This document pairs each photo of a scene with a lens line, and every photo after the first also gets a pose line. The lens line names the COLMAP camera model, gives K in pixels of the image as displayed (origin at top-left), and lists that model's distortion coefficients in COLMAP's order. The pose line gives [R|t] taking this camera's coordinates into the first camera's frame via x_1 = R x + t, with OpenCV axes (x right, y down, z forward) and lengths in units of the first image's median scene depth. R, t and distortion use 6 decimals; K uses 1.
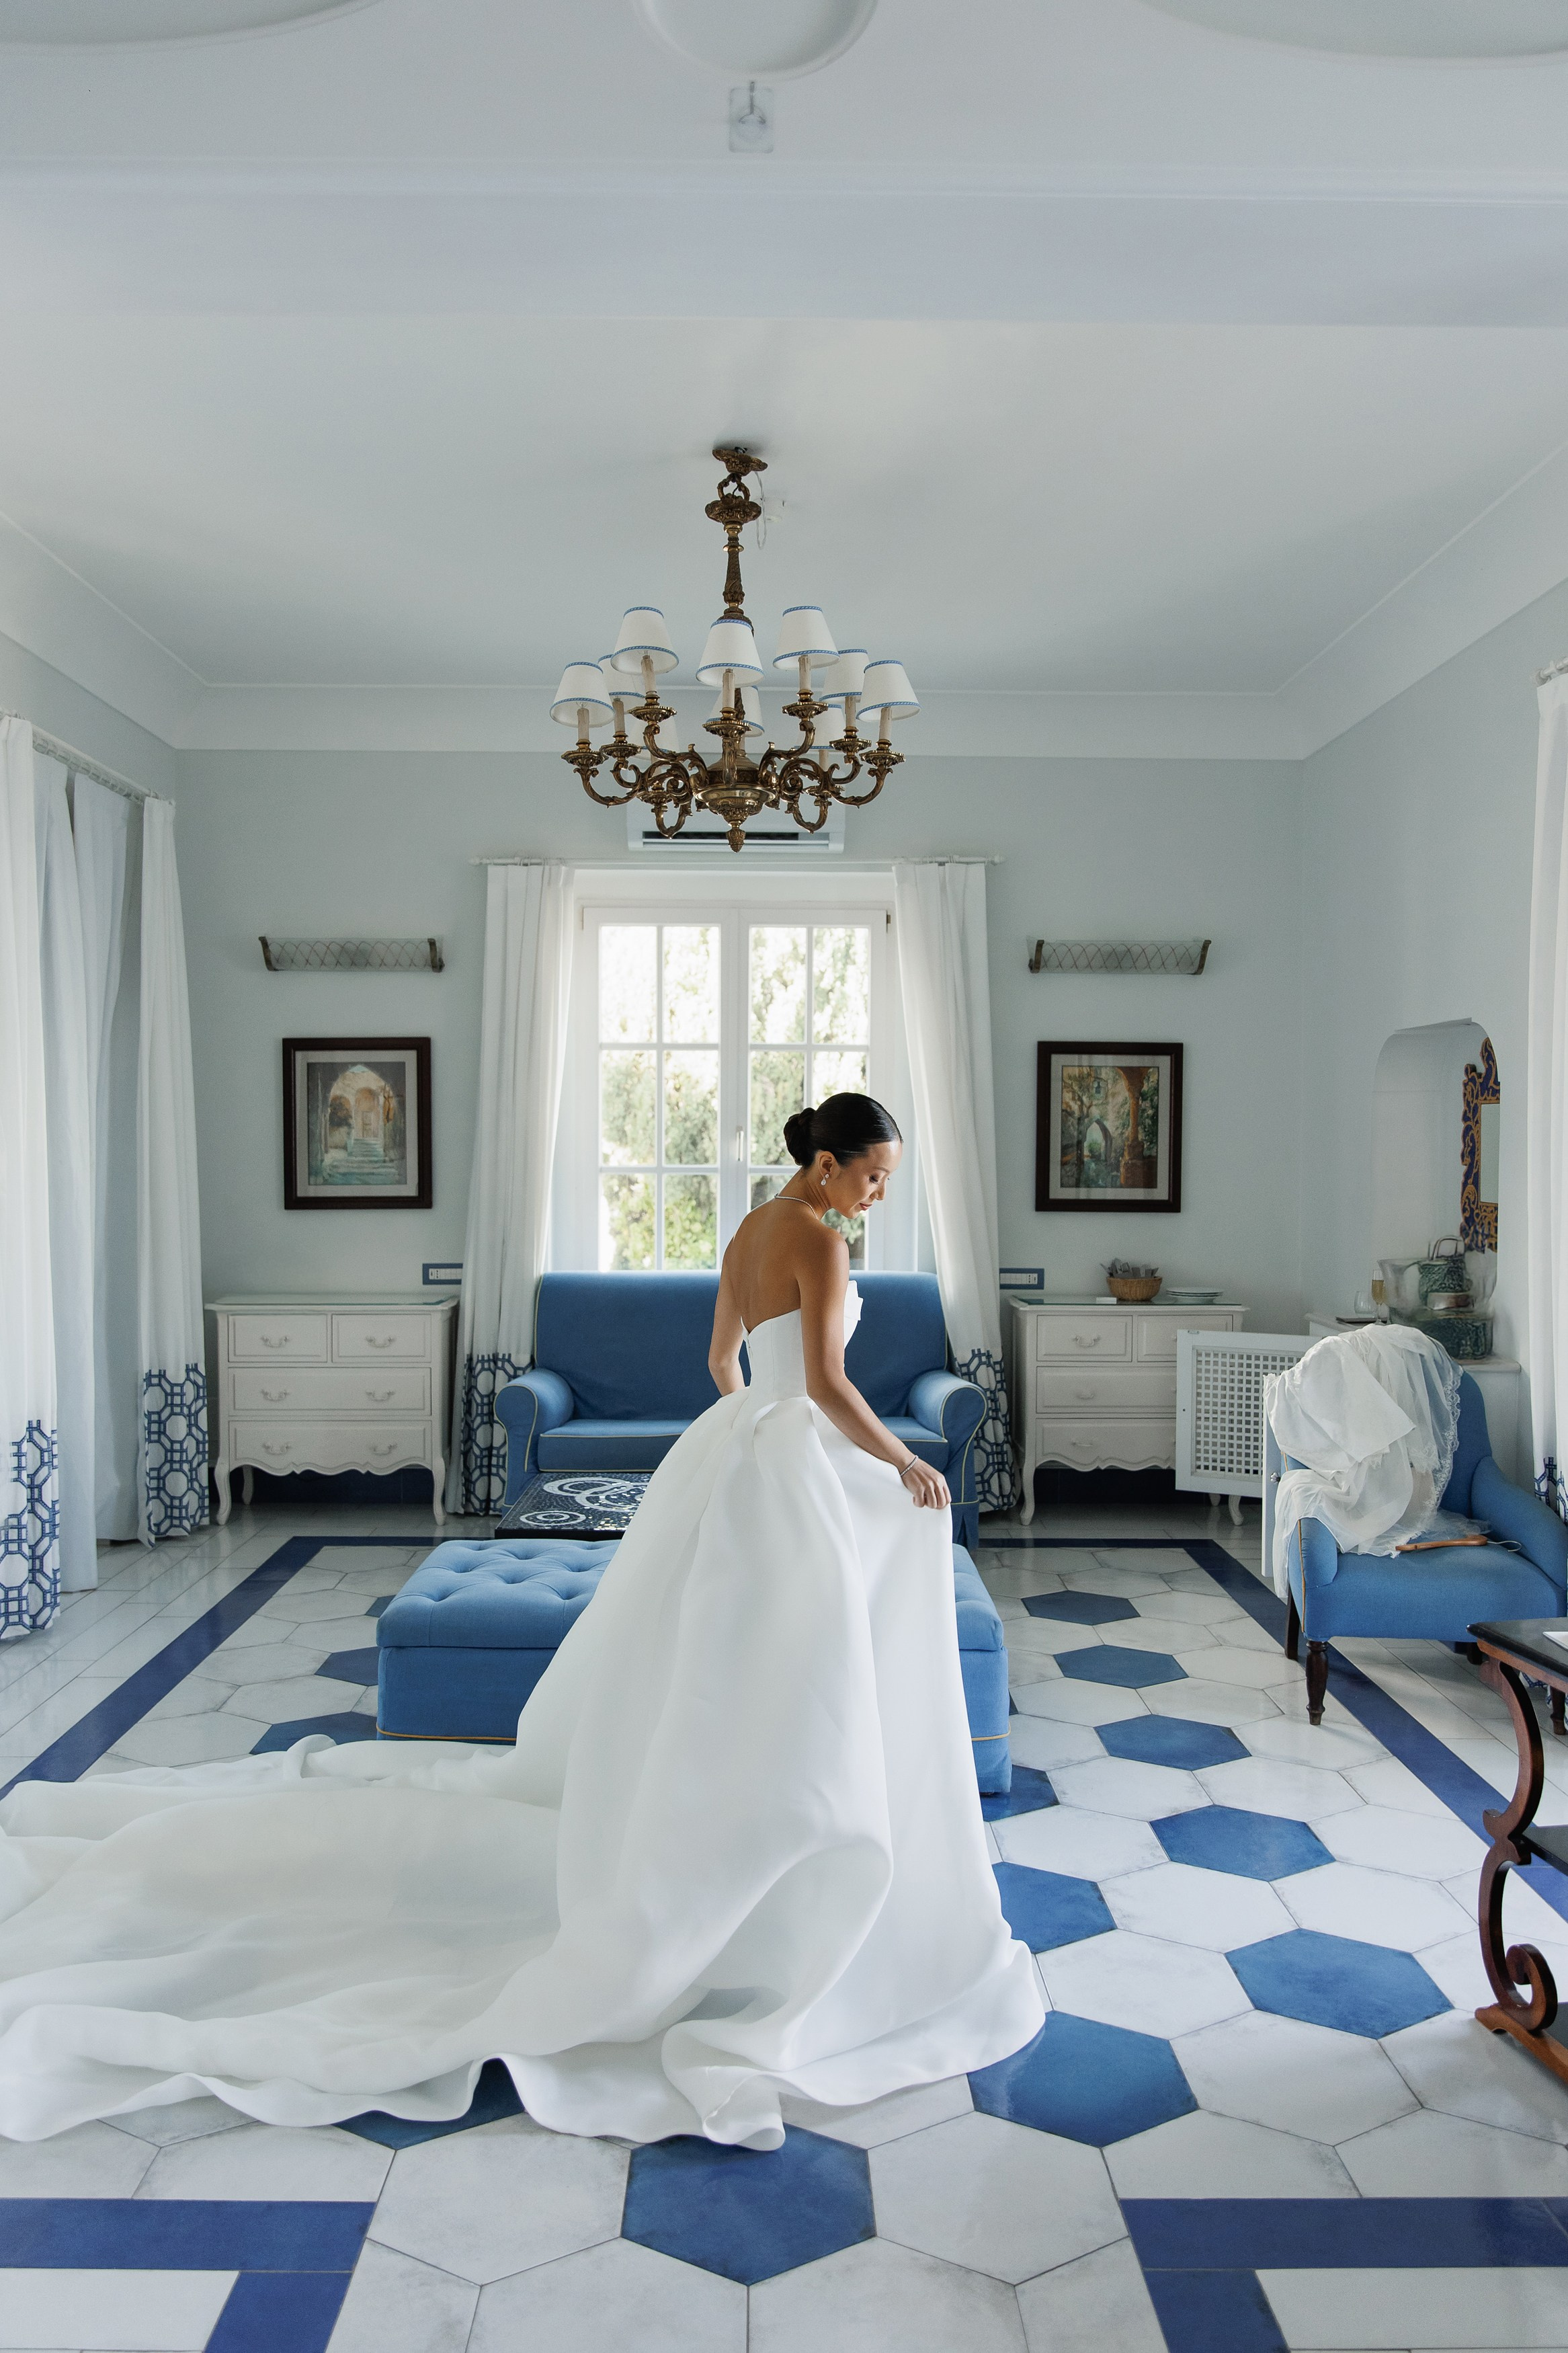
lens RADIAL K [[1685.0, 0, 784.0], [0, 1685.0, 1176.5], [0, 0, 1]] dist [-0.004924, -0.000422]
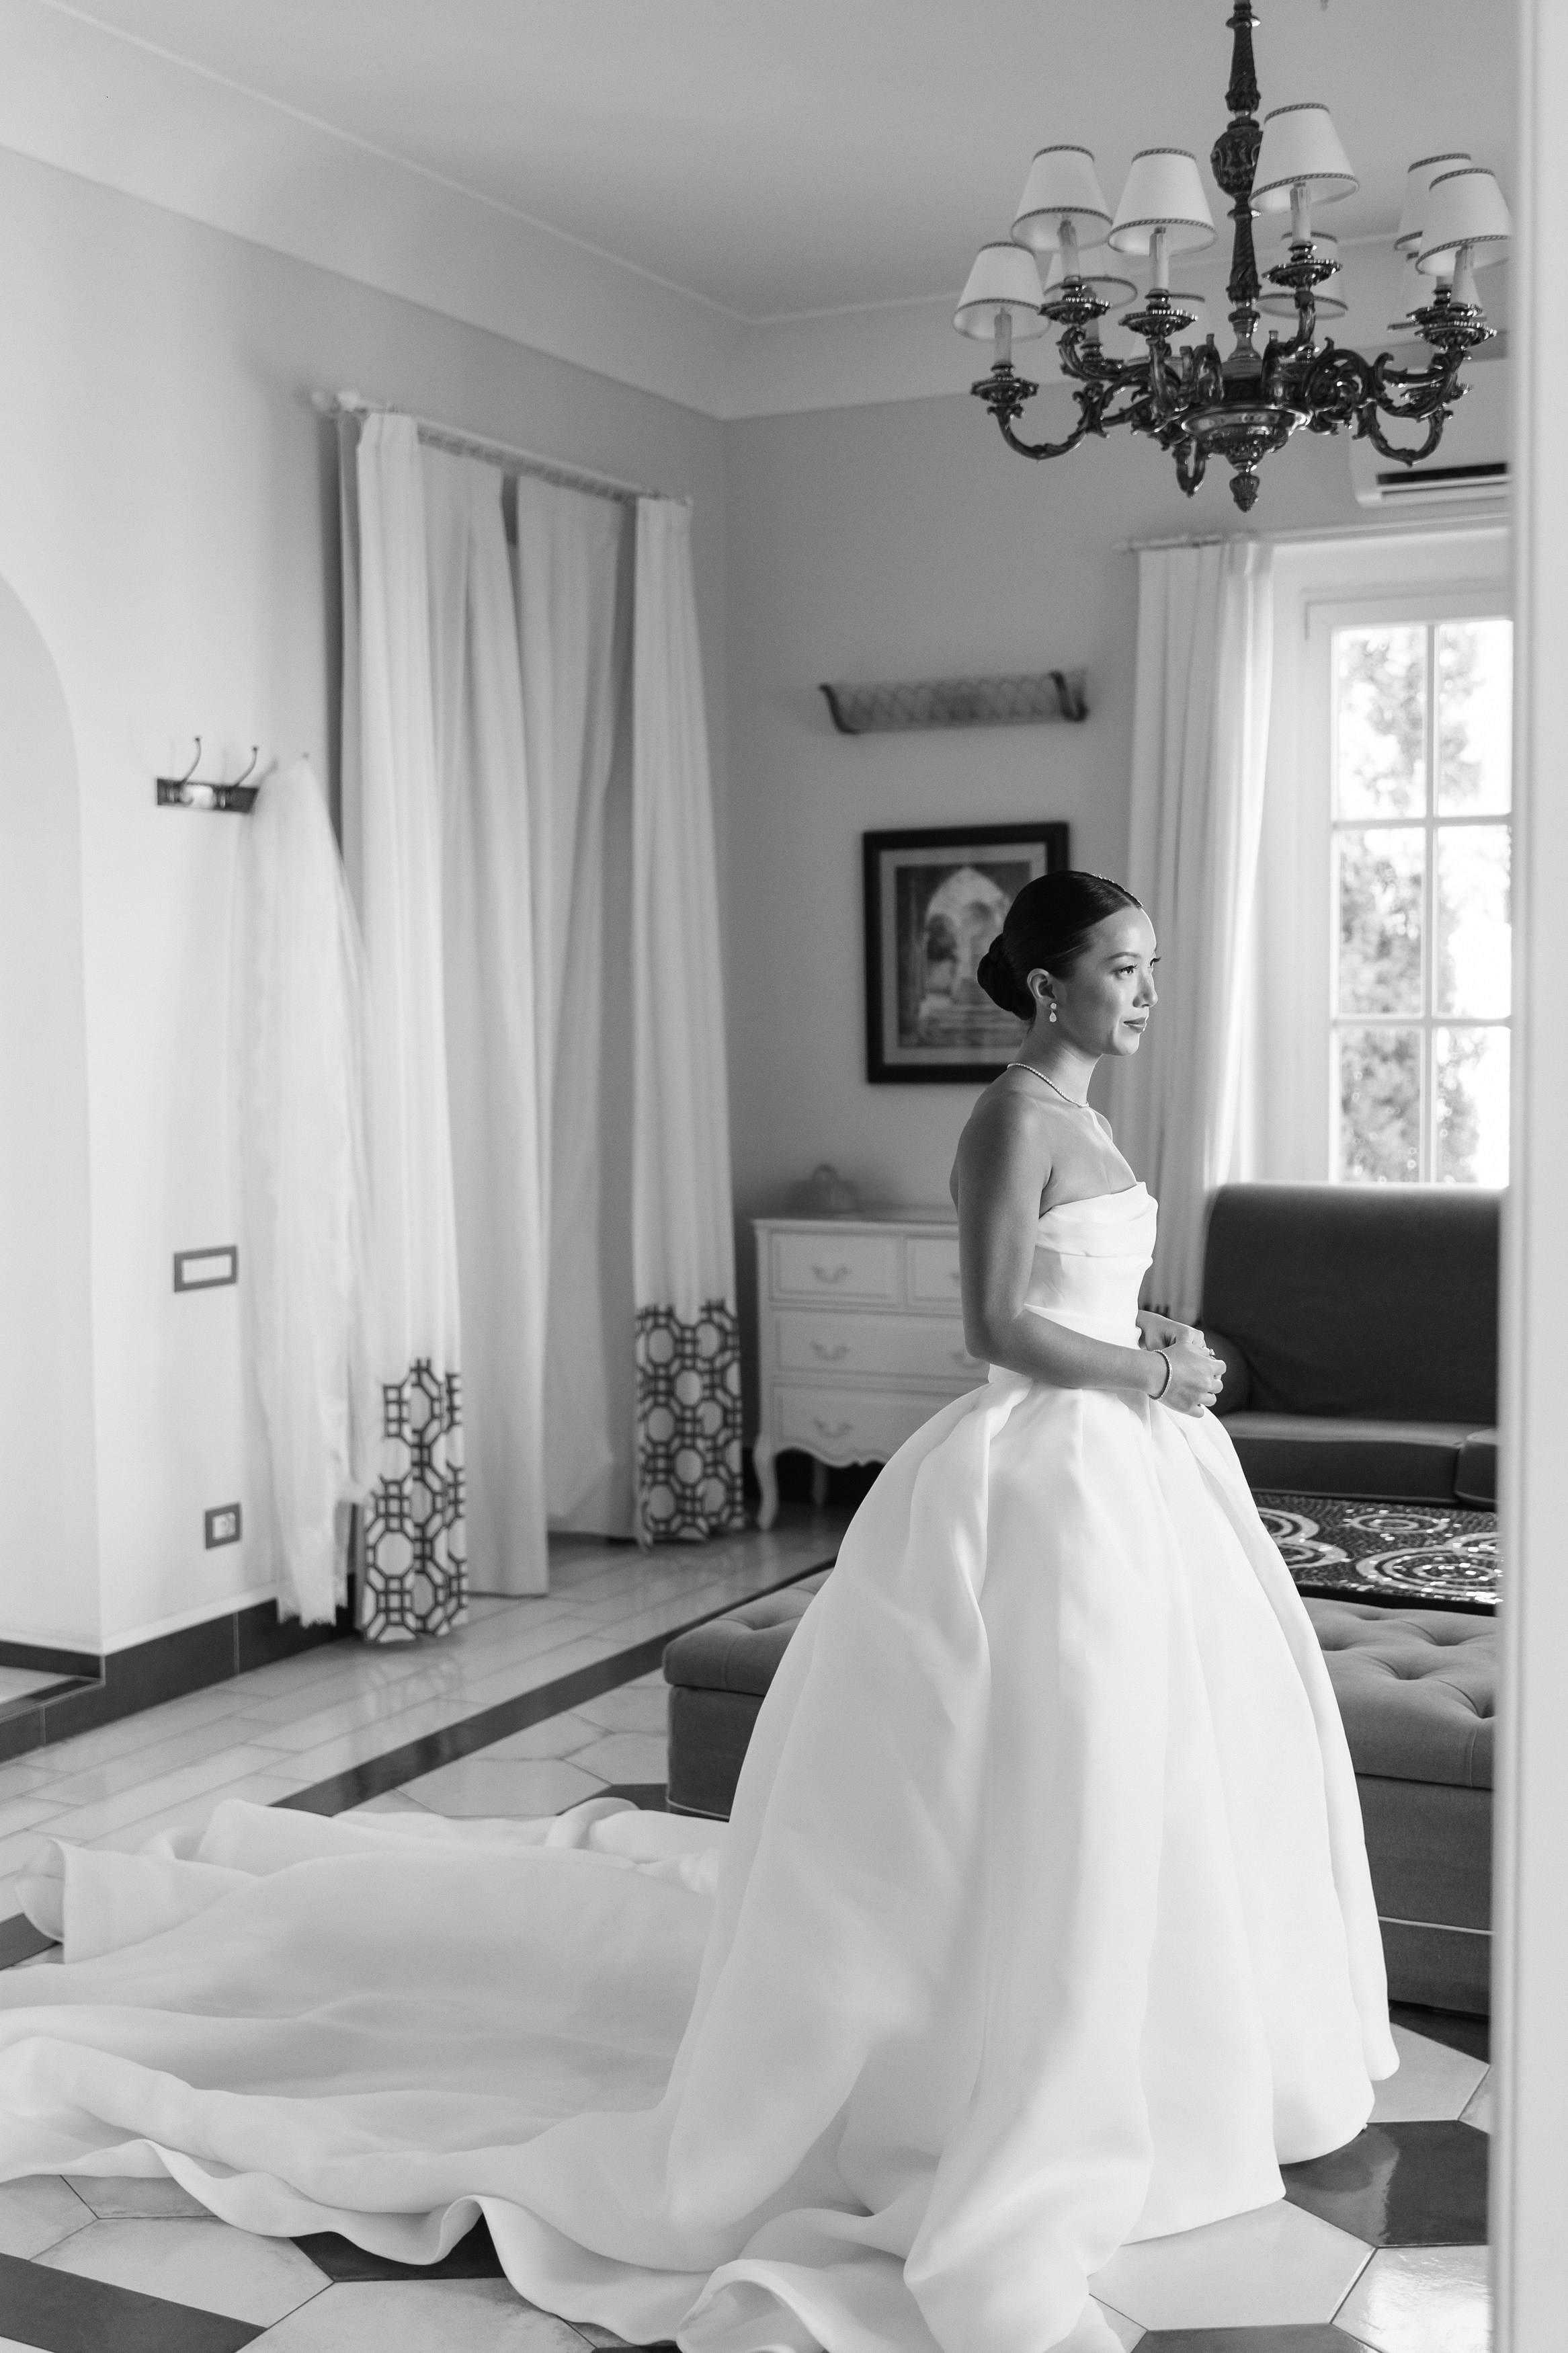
lens RADIAL K [[2710.3, 0, 784.0], [0, 2710.3, 1176.5], [0, 0, 1]] dist [-0.001552, -0.010260]
pose [[0.887442, 0.019804, -0.460493, 0.203145], [0.002384, 0.998866, 0.047553, 0.005543], [0.460912, -0.043298, 0.886389, 0.006276]]
